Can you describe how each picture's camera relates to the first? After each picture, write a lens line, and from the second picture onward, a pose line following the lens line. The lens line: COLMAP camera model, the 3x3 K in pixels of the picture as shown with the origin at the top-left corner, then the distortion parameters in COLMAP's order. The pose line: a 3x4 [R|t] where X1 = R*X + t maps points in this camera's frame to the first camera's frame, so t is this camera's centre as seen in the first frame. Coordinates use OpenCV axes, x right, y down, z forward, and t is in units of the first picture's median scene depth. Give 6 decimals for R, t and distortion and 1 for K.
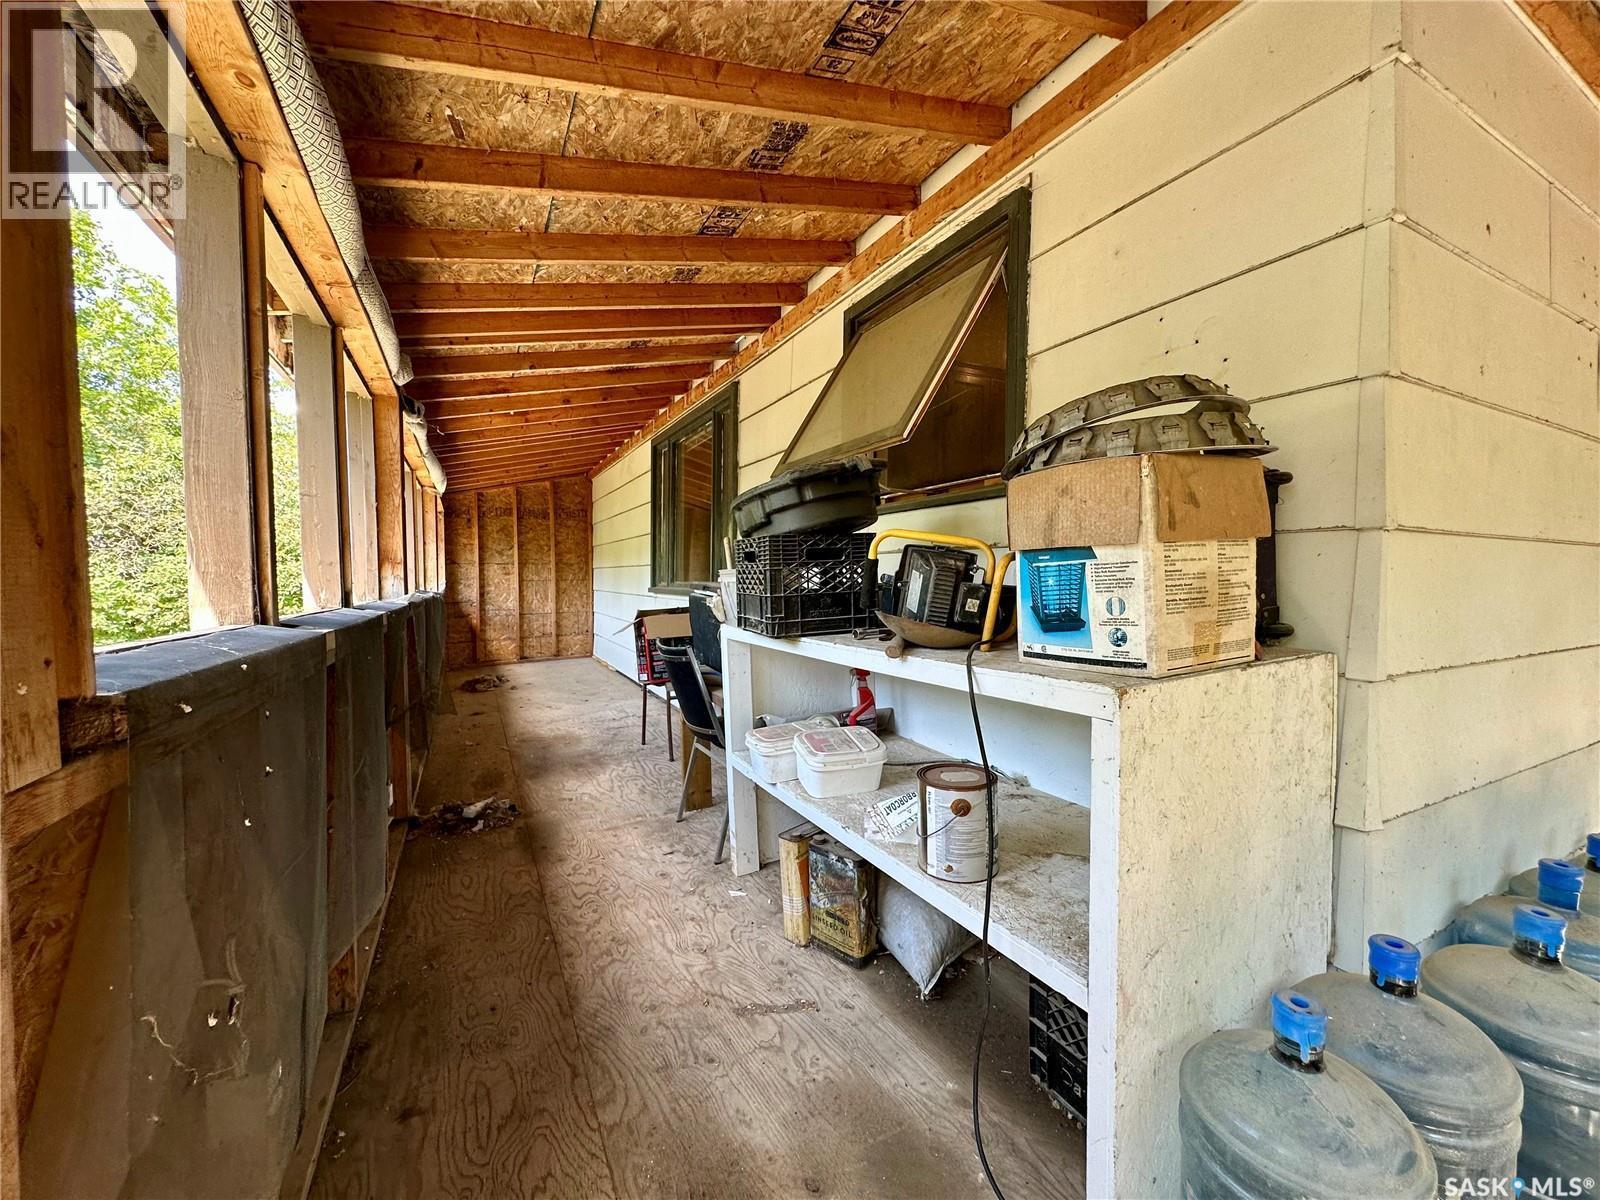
lens RADIAL K [[643.8, 0, 802.4], [0, 643.8, 599.0], [0, 0, 1]] dist [-0.000798, 0.000715]
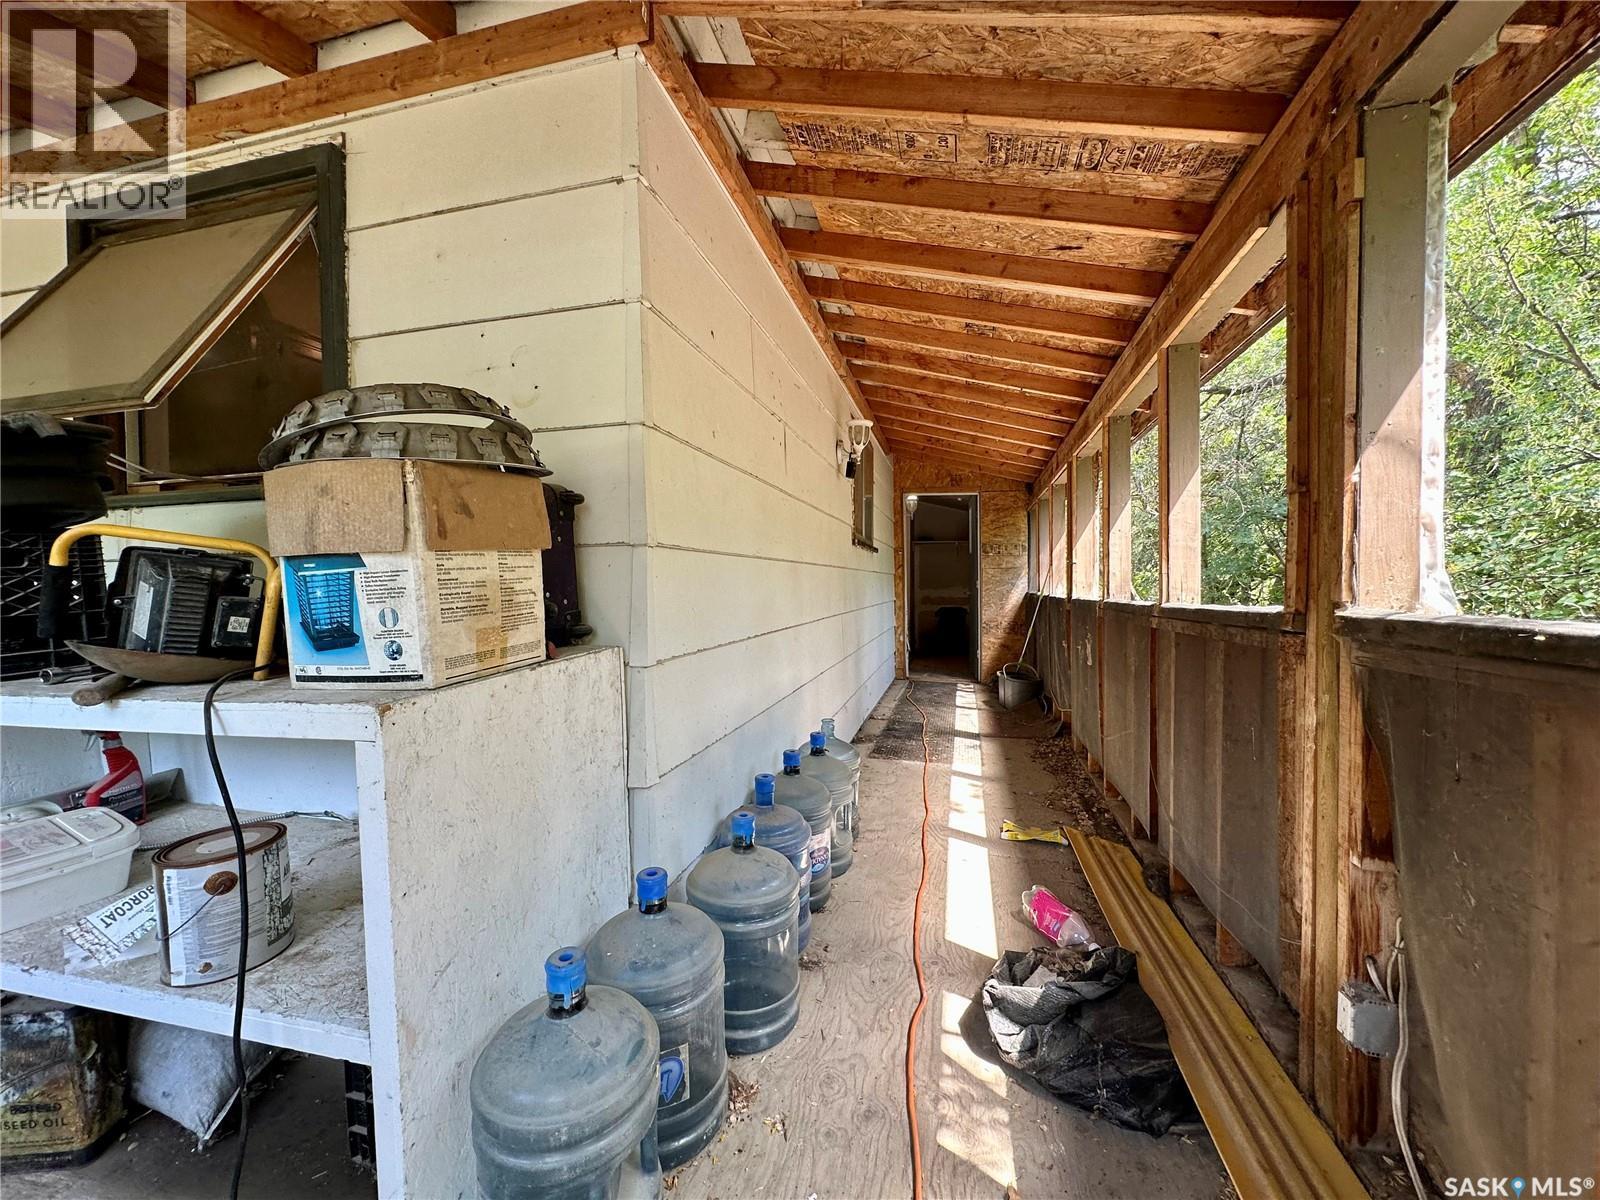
lens RADIAL K [[643.8, 0, 795.2], [0, 643.8, 598.1], [0, 0, 1]] dist [-0.000798, 0.000715]
pose [[0.668129, -0.027869, 0.743523, 0.144796], [0.040776, 0.999168, 0.000809, 0.004916], [-0.742927, 0.029777, 0.668710, -0.055922]]
